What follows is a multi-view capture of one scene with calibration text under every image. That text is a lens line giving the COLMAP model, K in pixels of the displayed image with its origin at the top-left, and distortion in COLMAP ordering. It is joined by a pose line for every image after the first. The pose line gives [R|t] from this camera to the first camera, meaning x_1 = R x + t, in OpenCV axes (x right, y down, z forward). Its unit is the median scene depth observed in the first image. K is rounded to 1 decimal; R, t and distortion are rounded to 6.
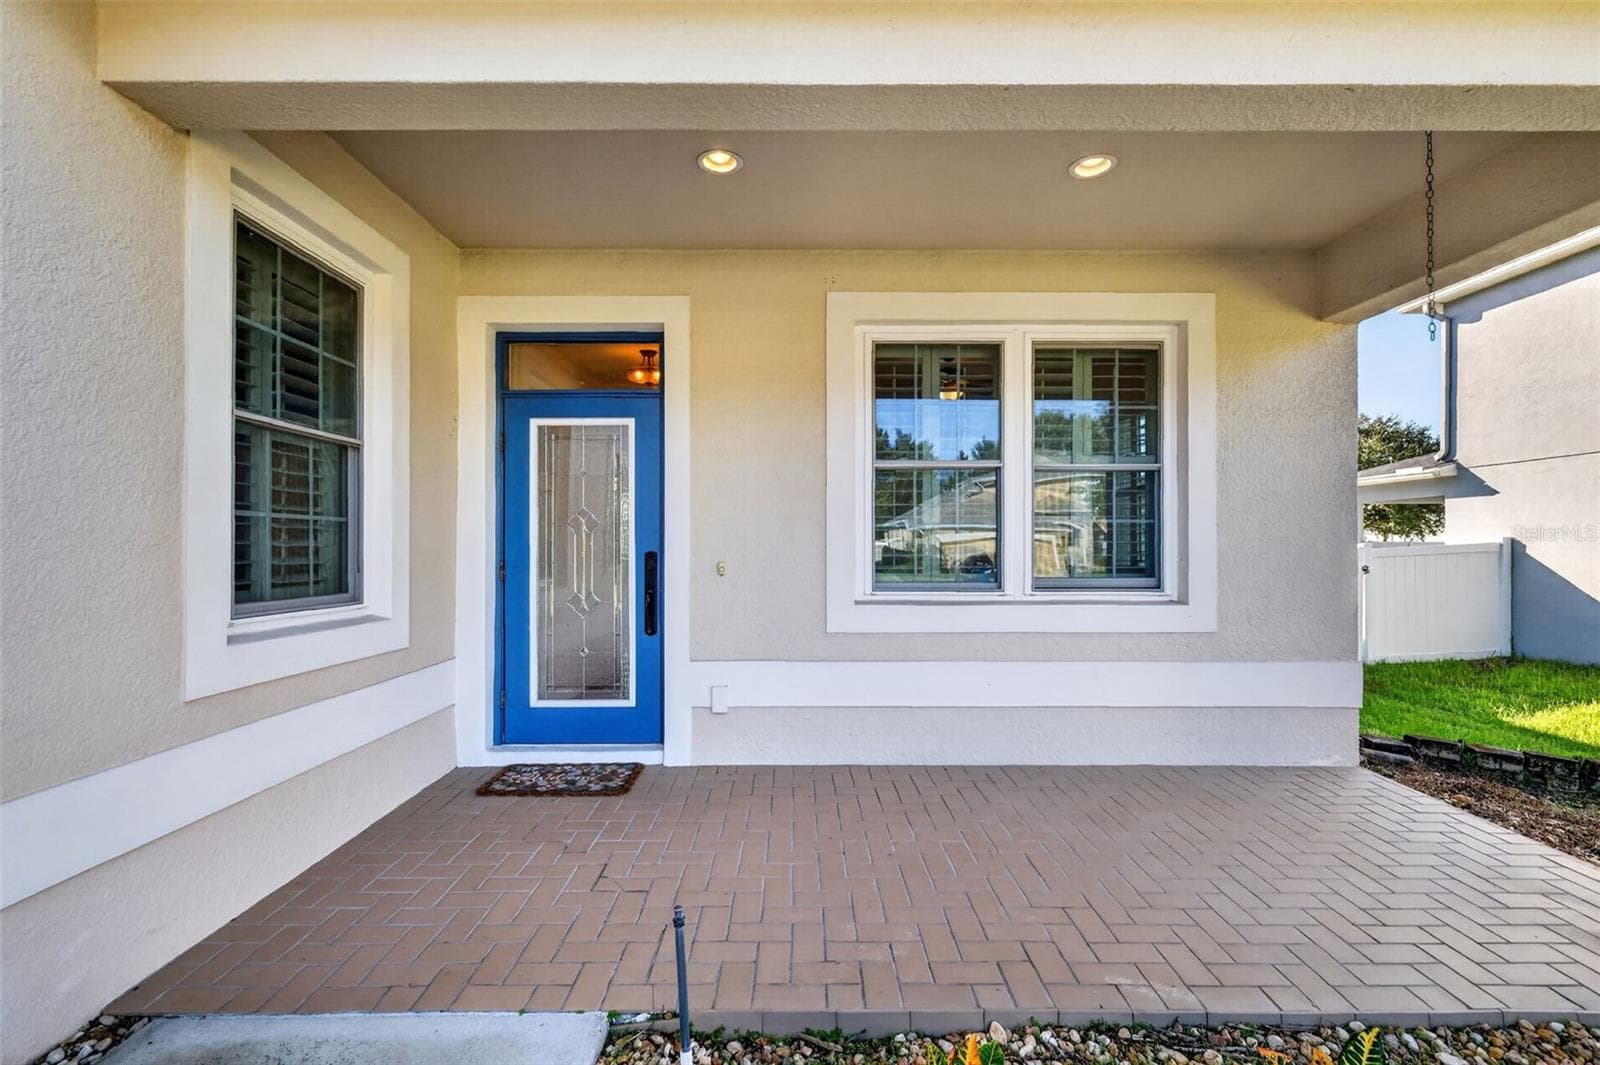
lens RADIAL K [[698.5, 0, 800.5], [0, 698.5, 540.3], [0, 0, 1]] dist [0.002101, -0.000192]
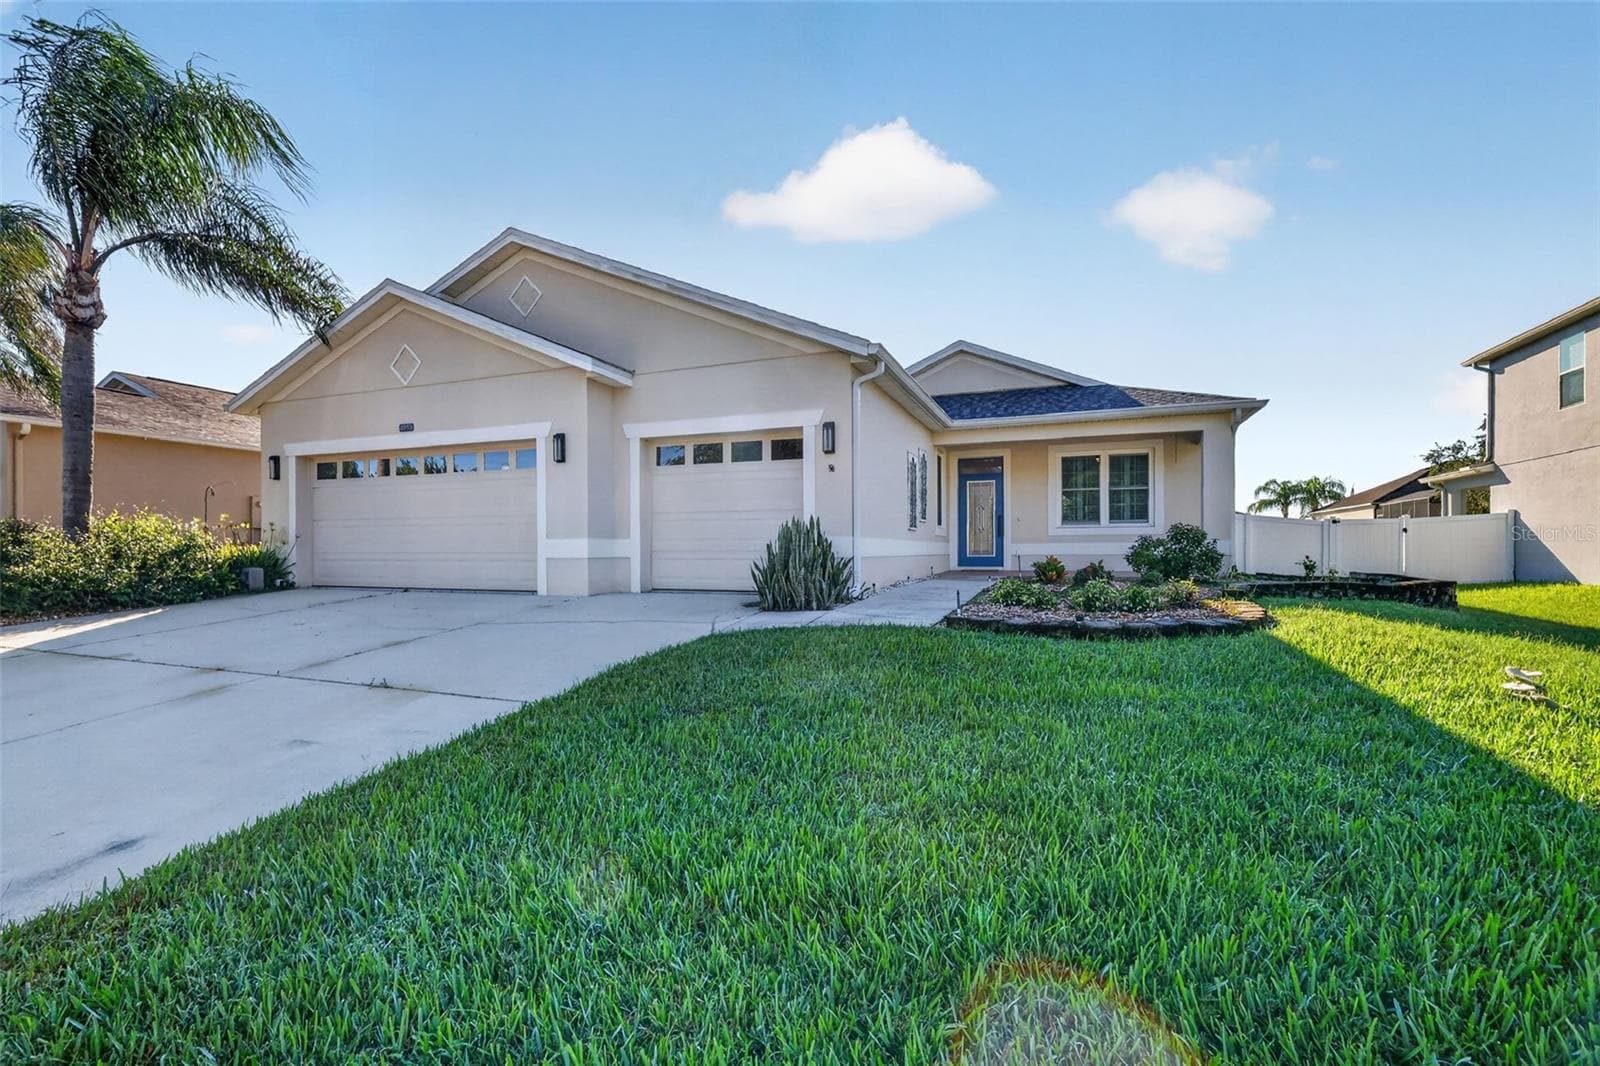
lens RADIAL K [[698.5, 0, 802.0], [0, 698.5, 538.6], [0, 0, 1]] dist [0.002101, -0.000192]
pose [[0.932271, -0.006687, -0.361699, 0.059283], [0.007536, 0.999971, 0.000936, 0.049708], [0.361682, -0.003598, 0.932295, -1.107753]]
